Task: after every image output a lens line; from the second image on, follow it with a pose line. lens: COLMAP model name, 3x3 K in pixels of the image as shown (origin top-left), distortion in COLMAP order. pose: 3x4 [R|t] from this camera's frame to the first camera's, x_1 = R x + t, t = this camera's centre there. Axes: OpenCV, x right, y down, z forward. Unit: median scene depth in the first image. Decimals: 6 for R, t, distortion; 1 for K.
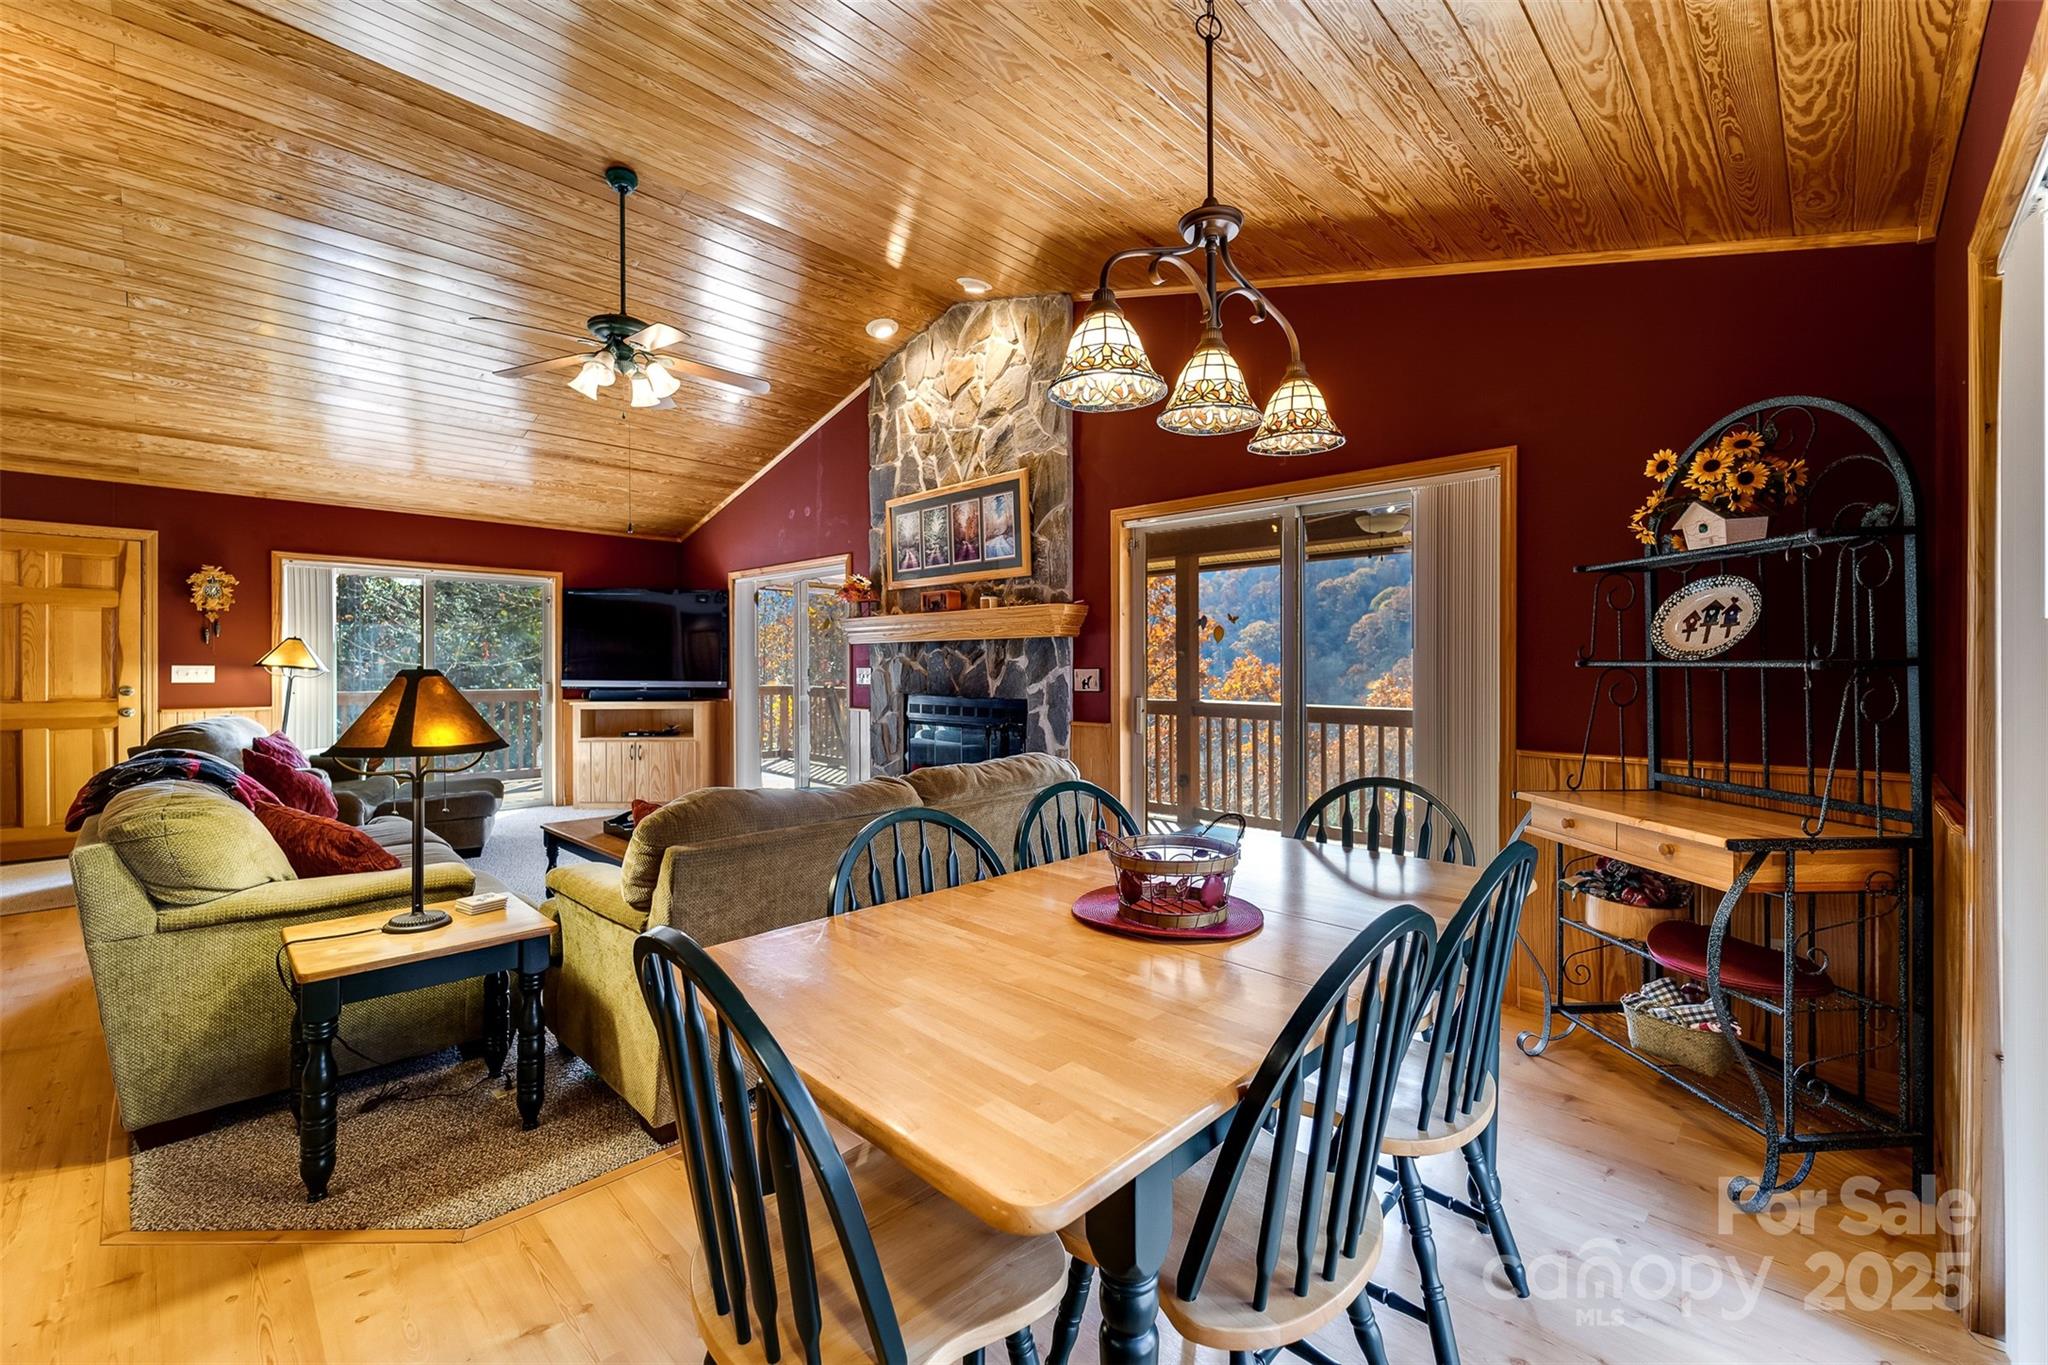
lens RADIAL K [[853.2, 0, 1025.3], [0, 853.2, 674.3], [0, 0, 1]] dist [0.000220, 0.000139]
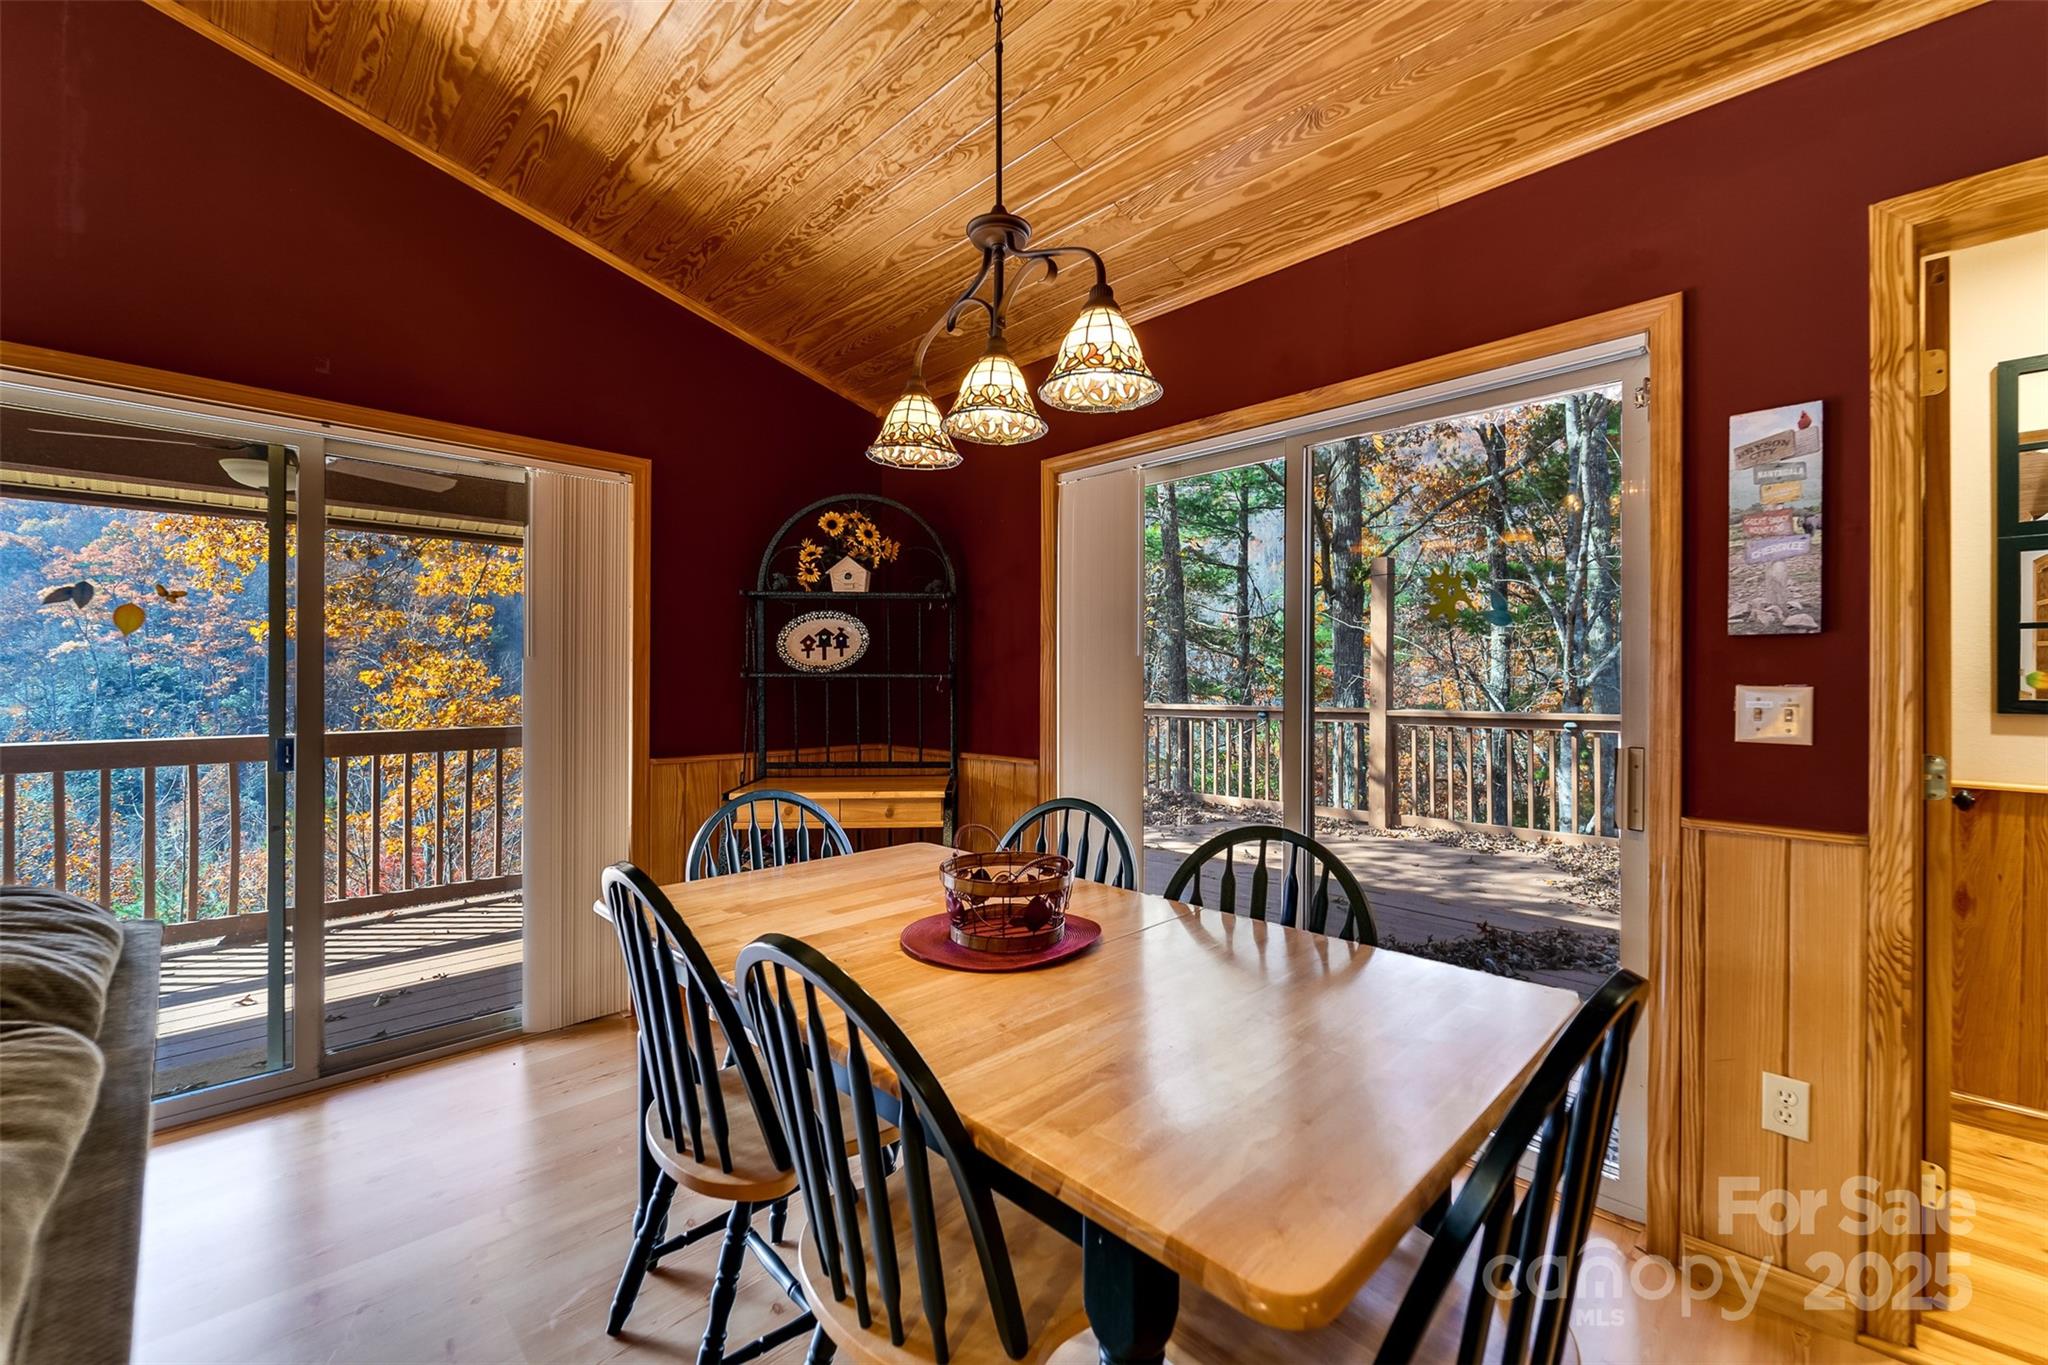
lens RADIAL K [[853.2, 0, 1025.3], [0, 853.2, 674.3], [0, 0, 1]] dist [0.000220, 0.000139]
pose [[0.032944, 0.005930, 0.999440, -0.255981], [0.005829, 0.999964, -0.006126, -0.002121], [-0.999440, 0.006028, 0.032909, 0.310761]]
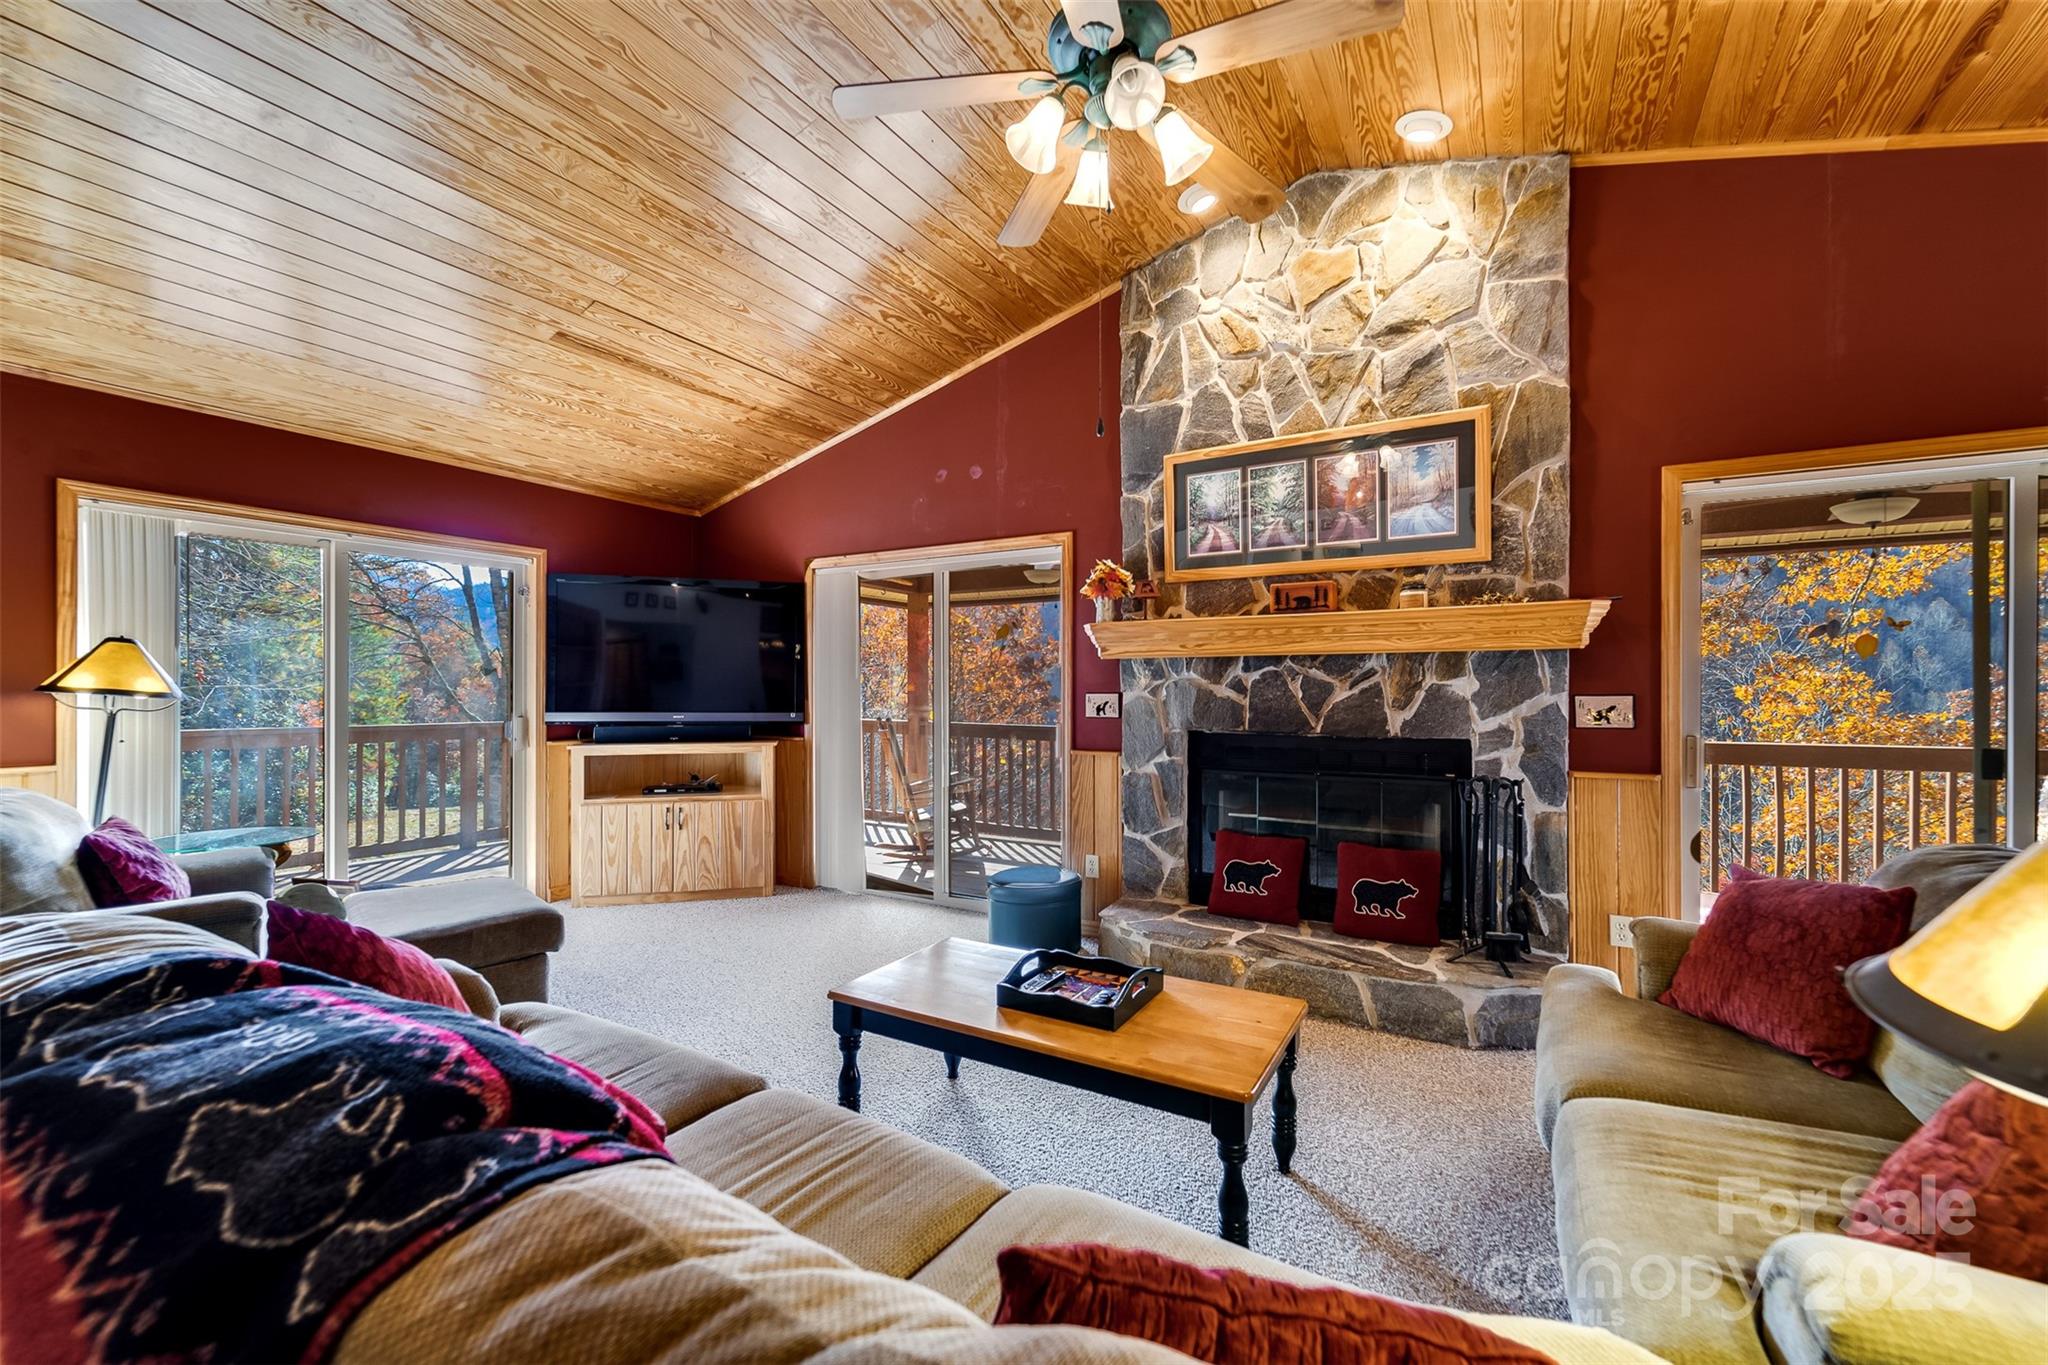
lens RADIAL K [[855.3, 0, 1029.3], [0, 855.3, 695.2], [0, 0, 1]] dist [-0.001533, -0.000181]
pose [[0.971787, -0.000674, 0.235859, -0.479796], [0.001759, 0.999989, -0.004390, -0.003902], [-0.235853, 0.004681, 0.971777, 0.382032]]
